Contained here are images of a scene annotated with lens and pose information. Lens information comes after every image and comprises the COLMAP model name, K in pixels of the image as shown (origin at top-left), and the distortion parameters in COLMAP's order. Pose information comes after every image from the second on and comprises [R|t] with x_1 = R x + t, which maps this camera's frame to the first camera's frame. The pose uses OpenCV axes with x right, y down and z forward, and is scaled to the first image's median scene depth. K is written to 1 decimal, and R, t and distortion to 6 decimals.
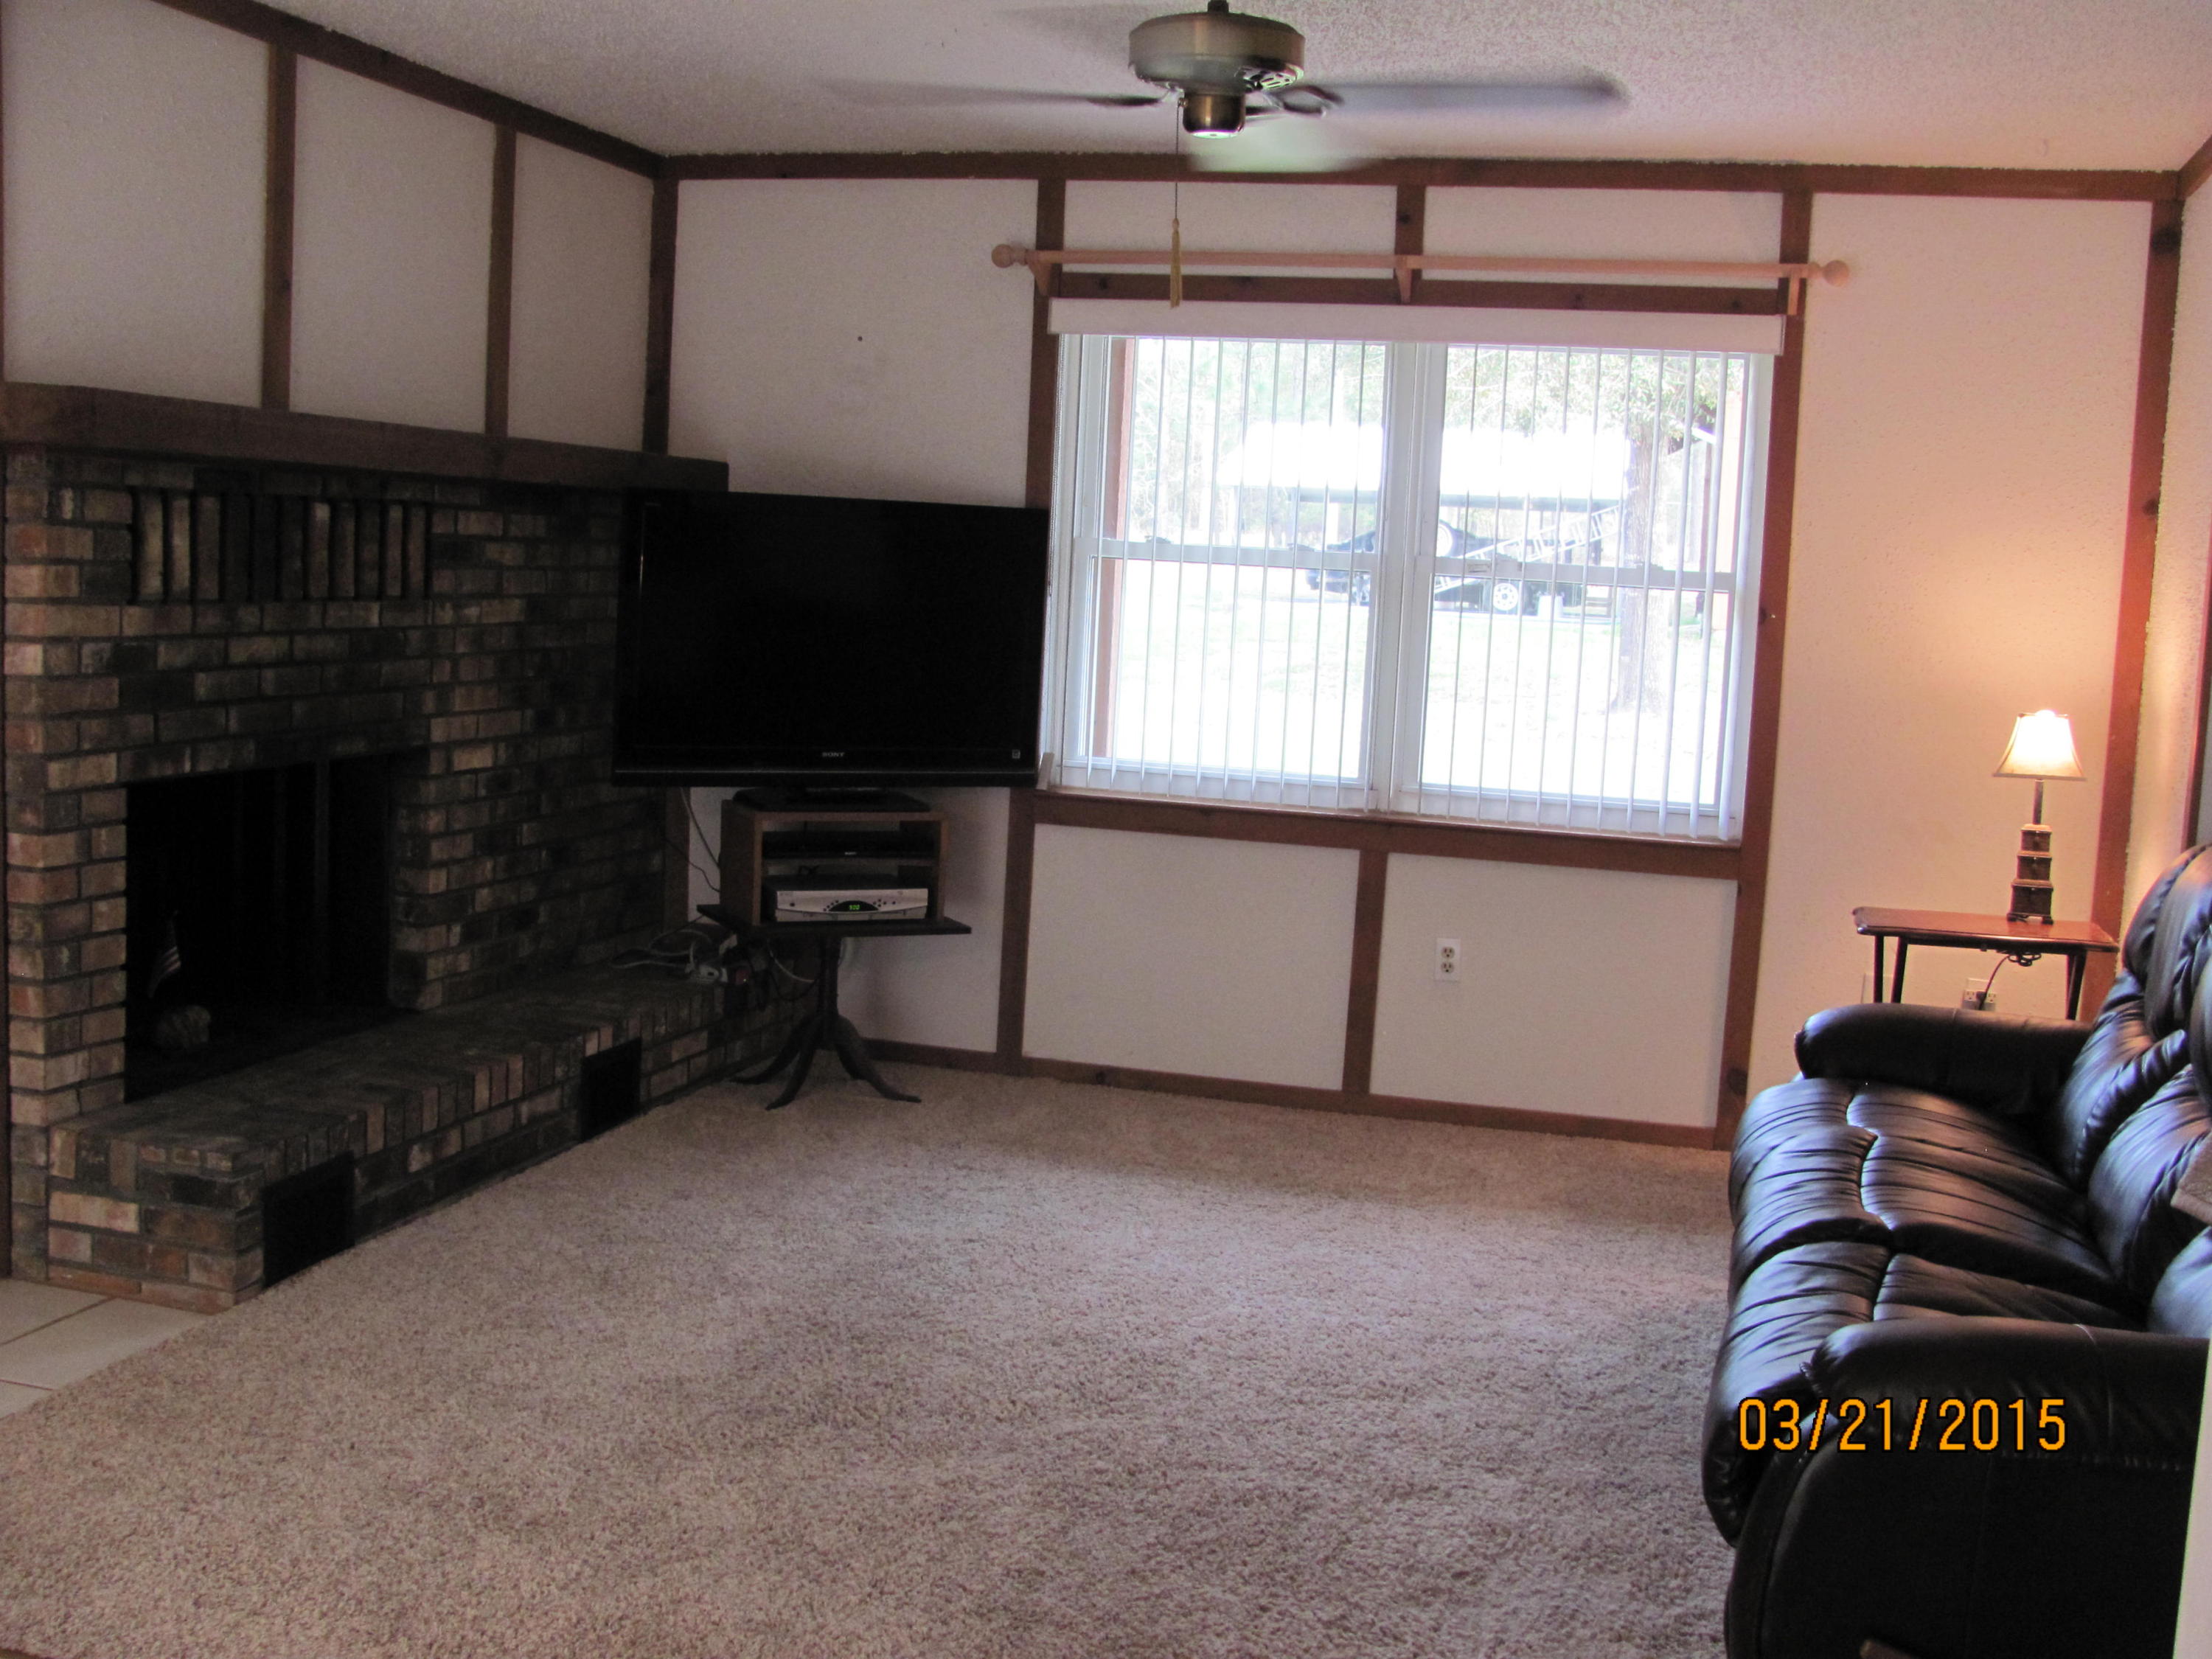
lens RADIAL K [[2338.2, 0, 1128.7], [0, 2338.2, 831.2], [0, 0, 1]] dist [-0.207952, 0.271965]
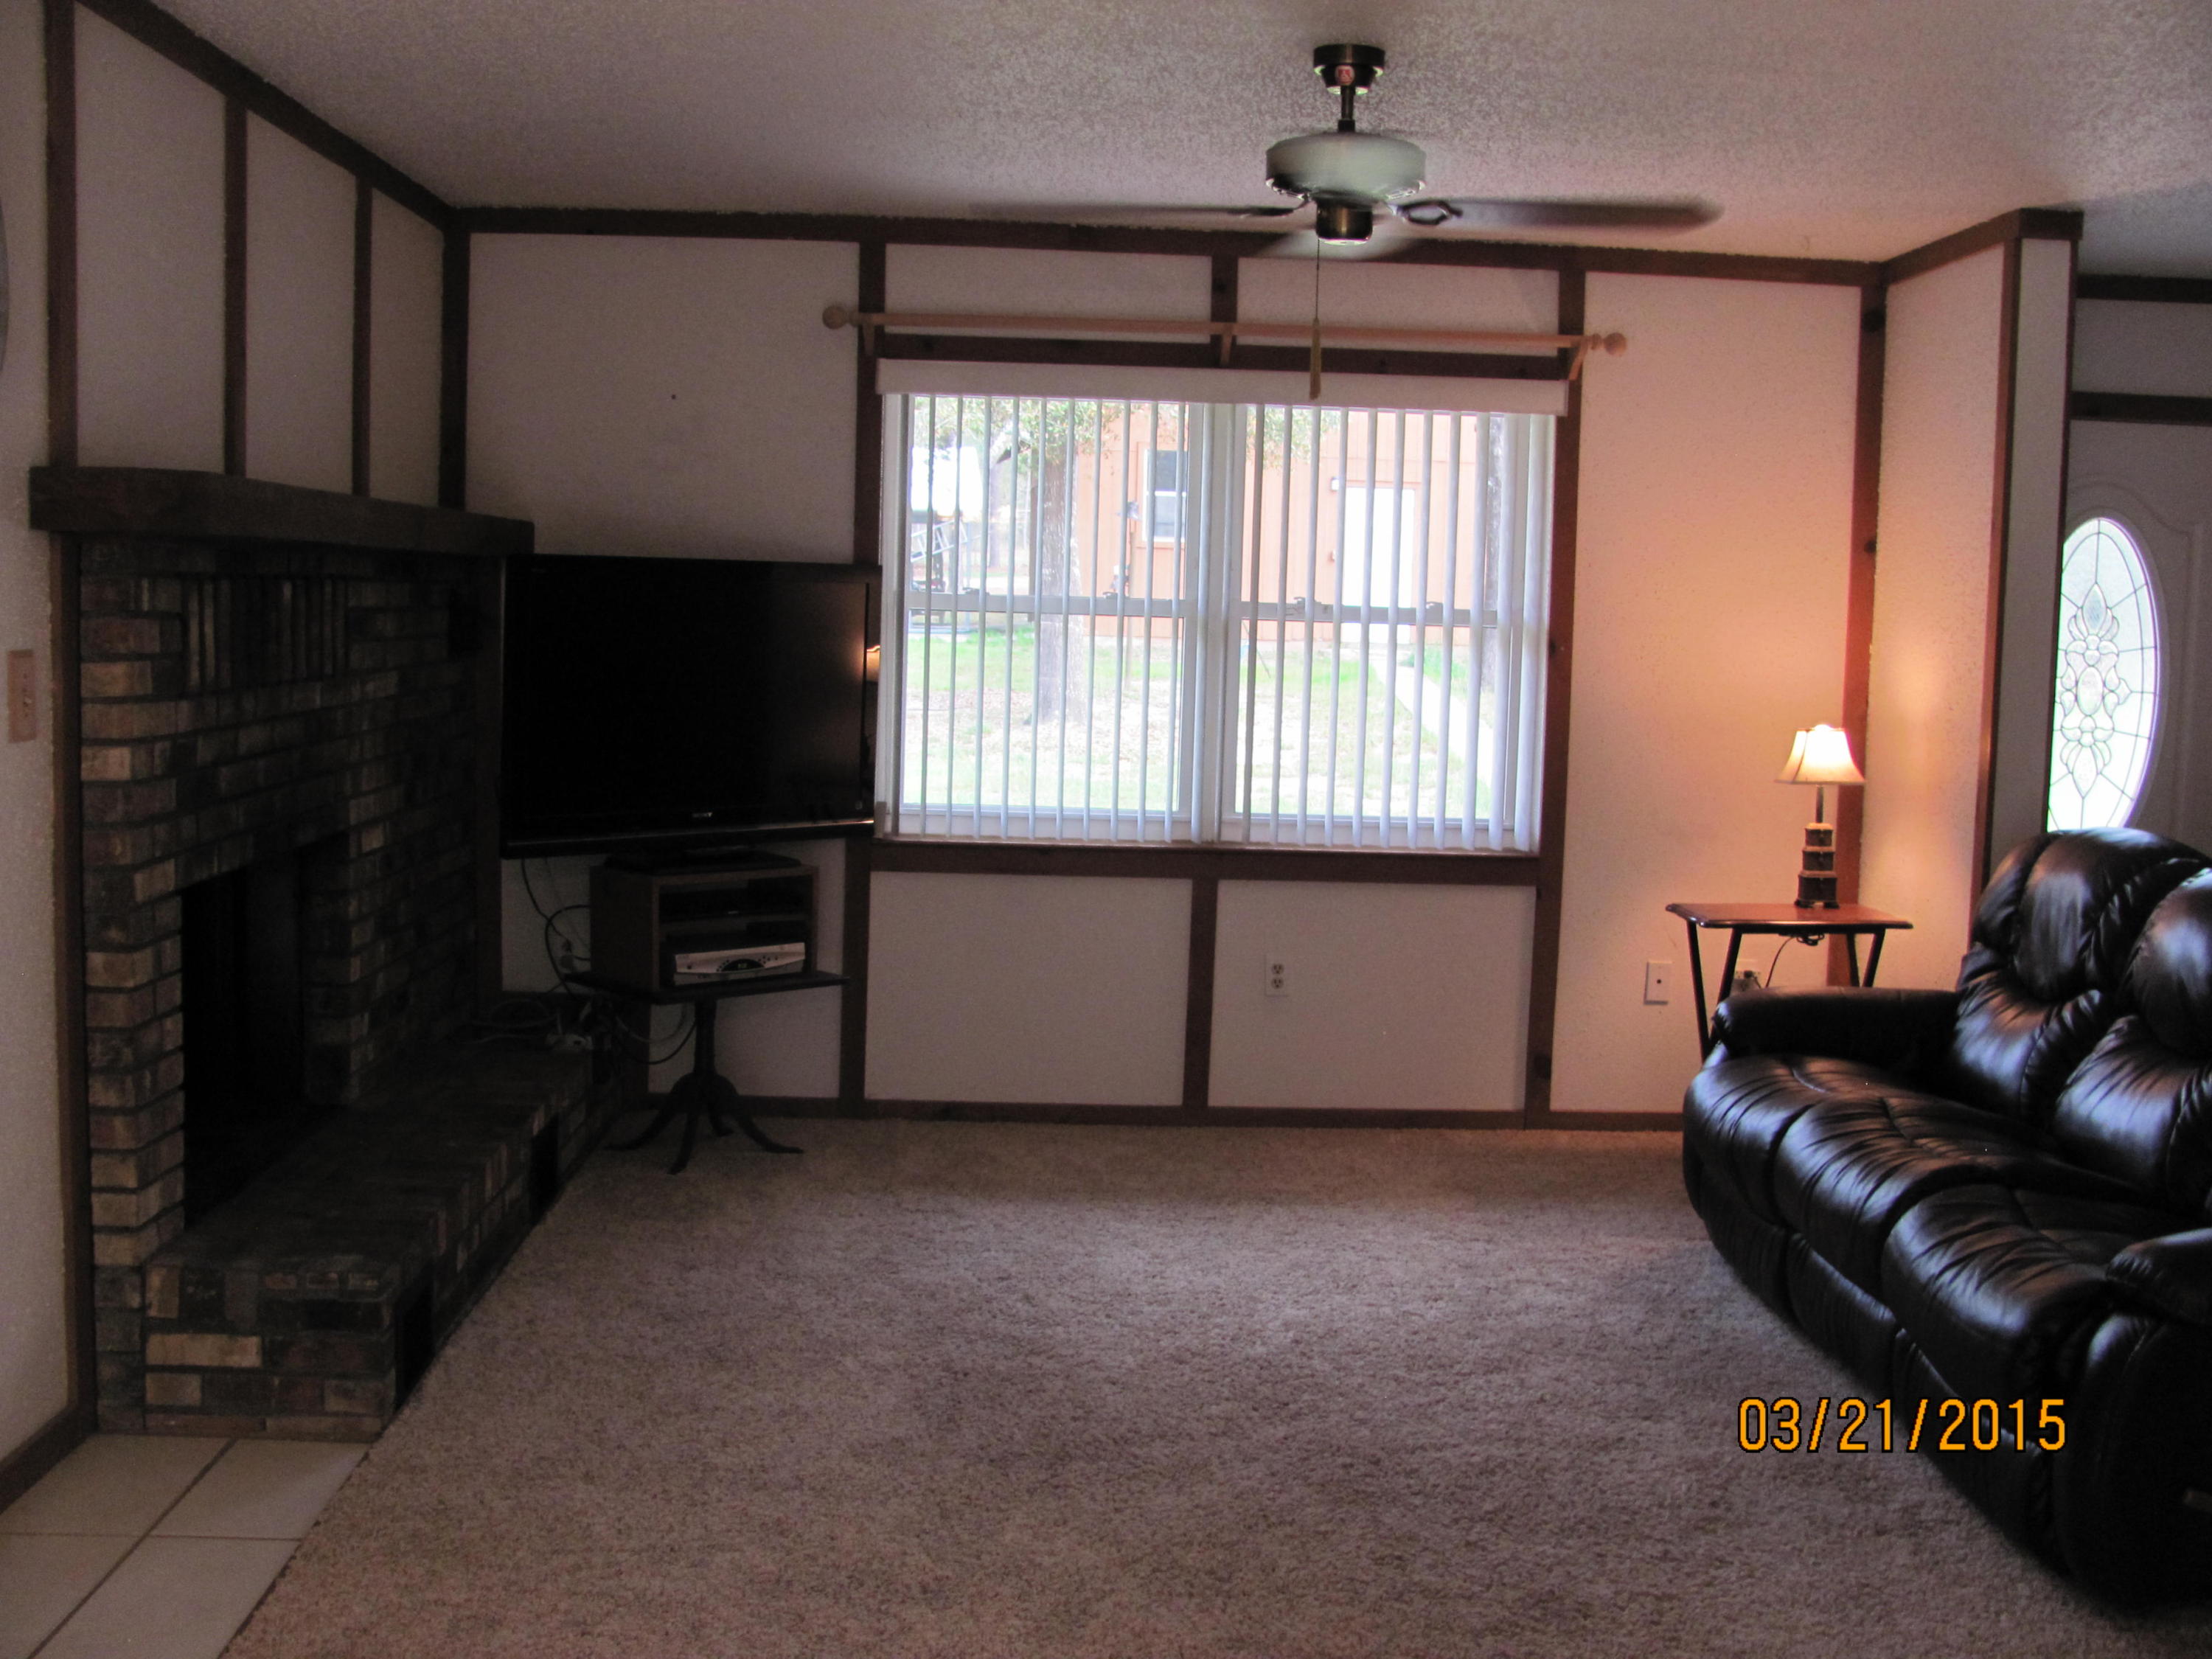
lens RADIAL K [[2338.2, 0, 1128.7], [0, 2338.2, 831.2], [0, 0, 1]] dist [-0.207952, 0.271965]
pose [[0.949606, -0.053183, 0.308902, -0.319290], [0.054288, 0.998513, 0.005024, -0.025641], [-0.308710, 0.011999, 0.951080, -0.009164]]
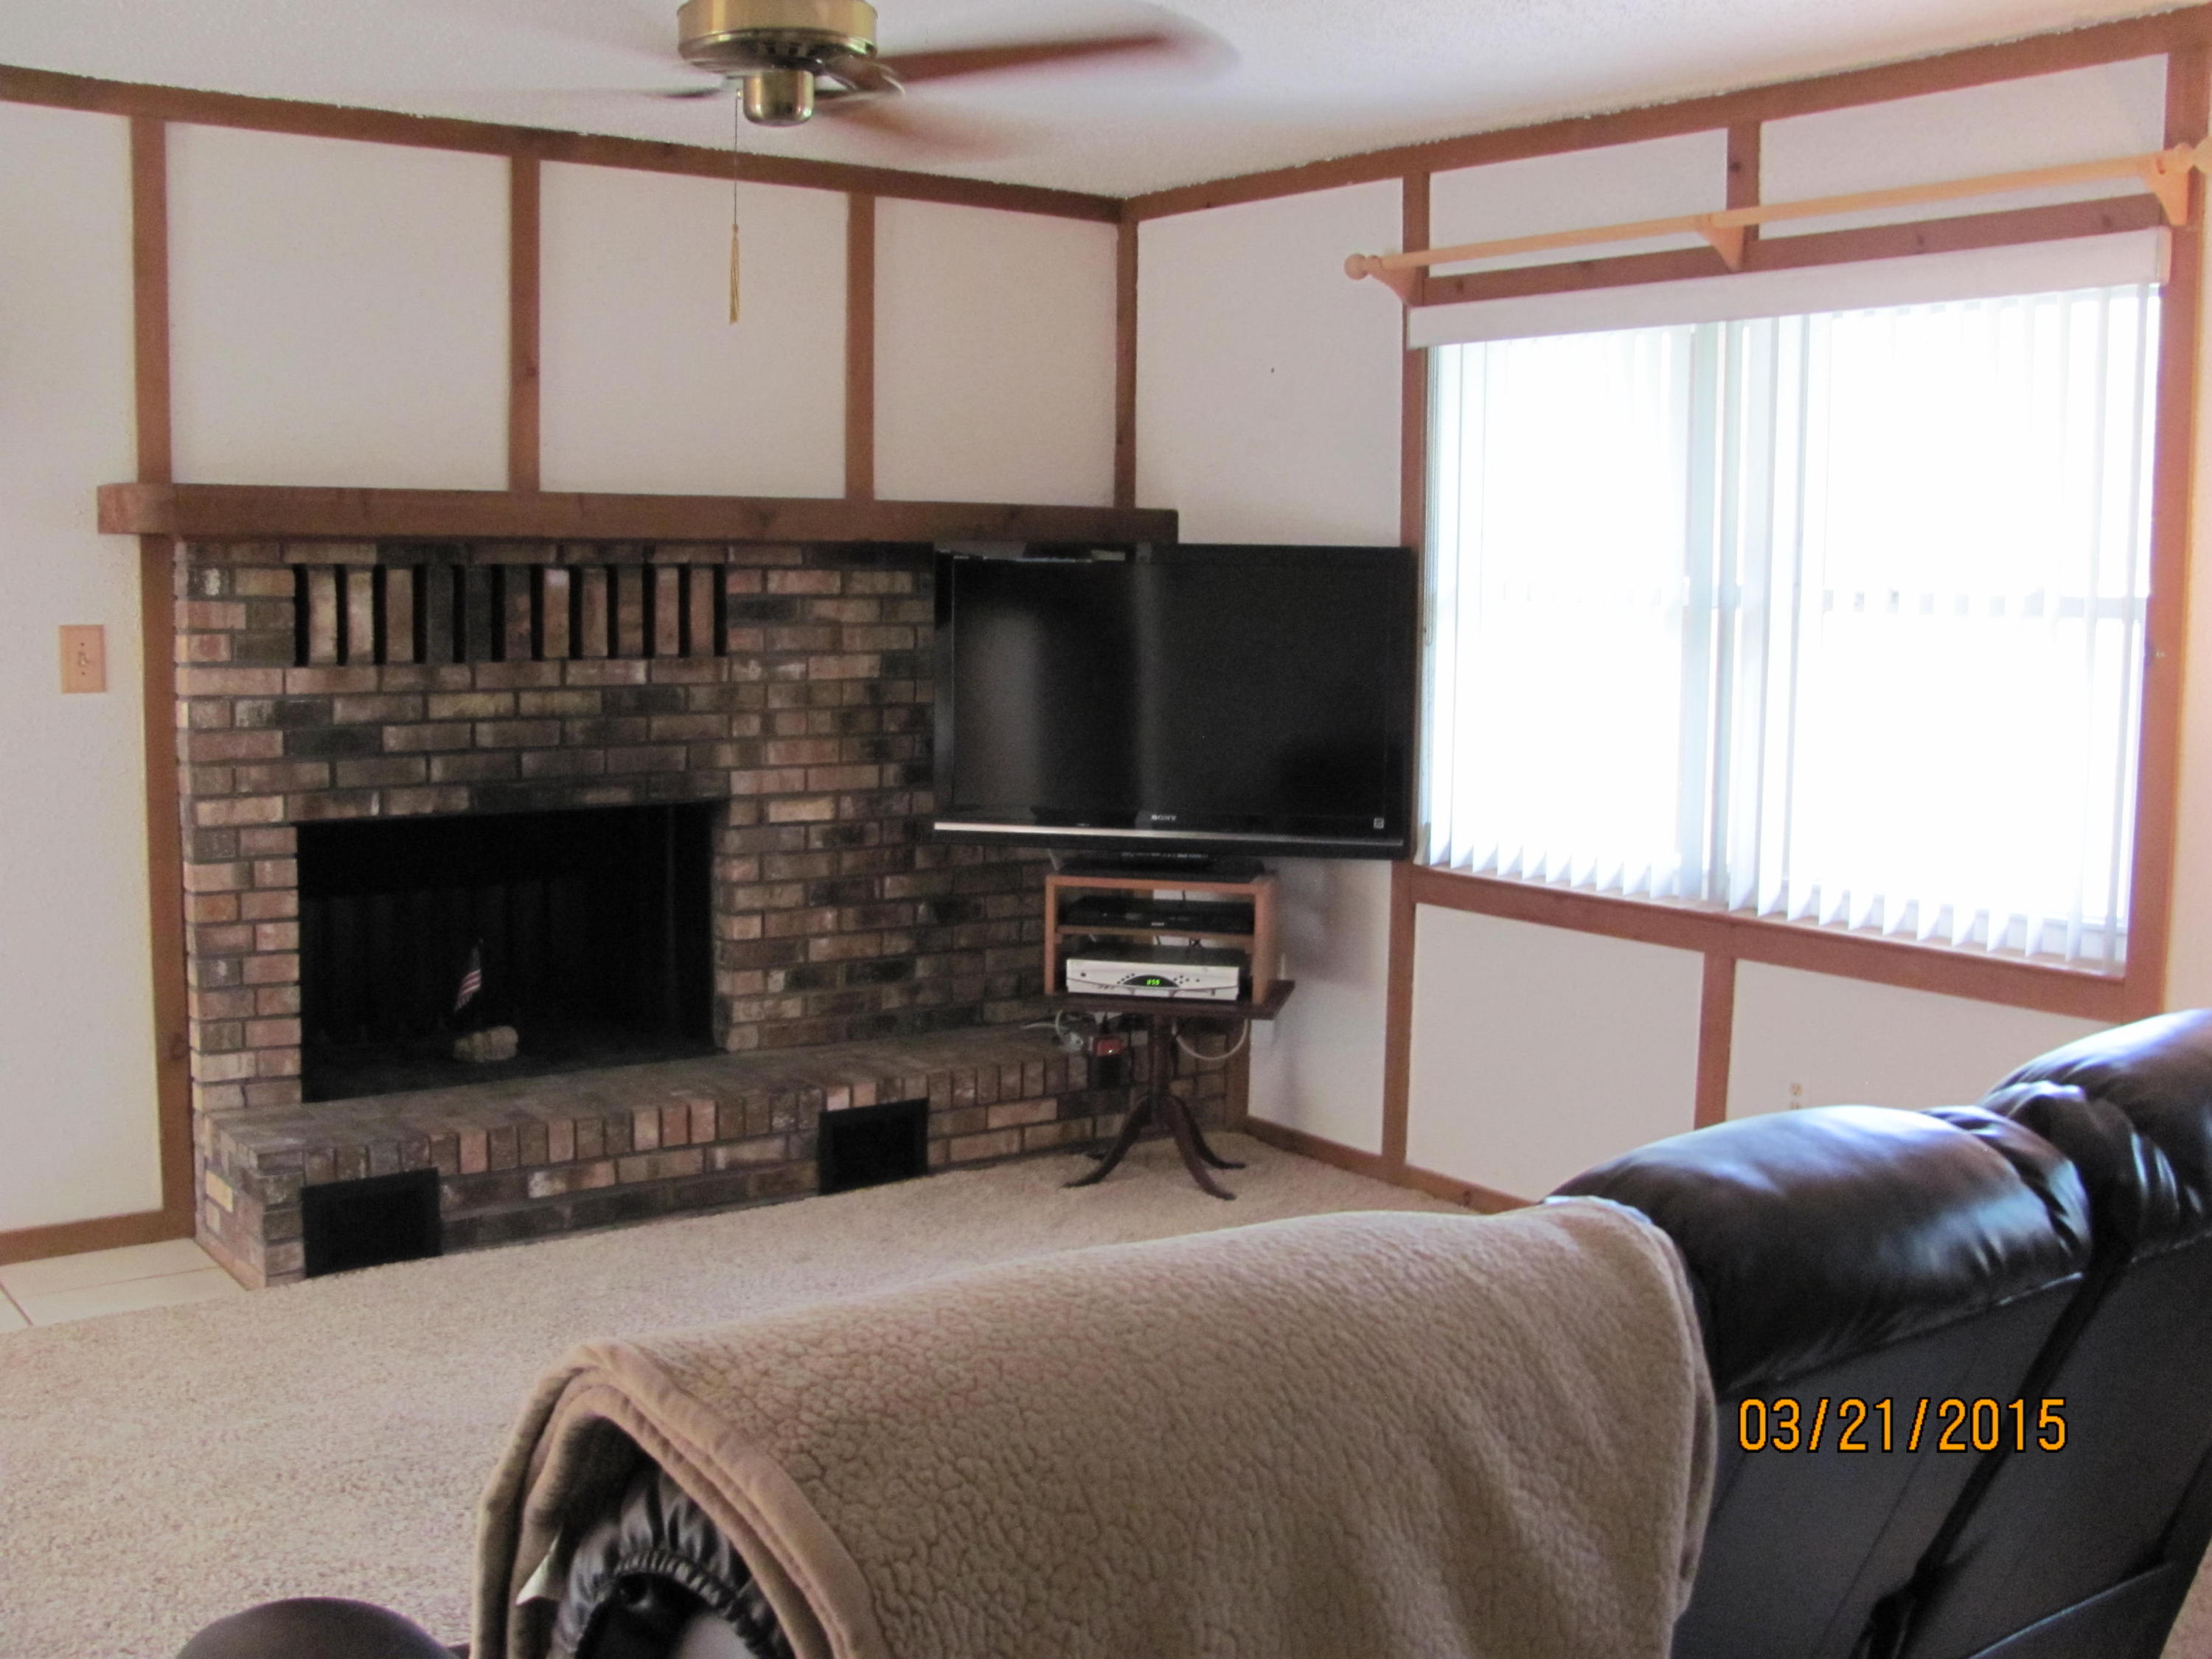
lens RADIAL K [[2338.2, 0, 1128.7], [0, 2338.2, 831.2], [0, 0, 1]] dist [-0.207952, 0.271965]
pose [[0.792893, 0.030300, -0.608608, 0.527870], [-0.044903, 0.998953, -0.008766, -0.022804], [0.607705, 0.034279, 0.793423, 0.302306]]
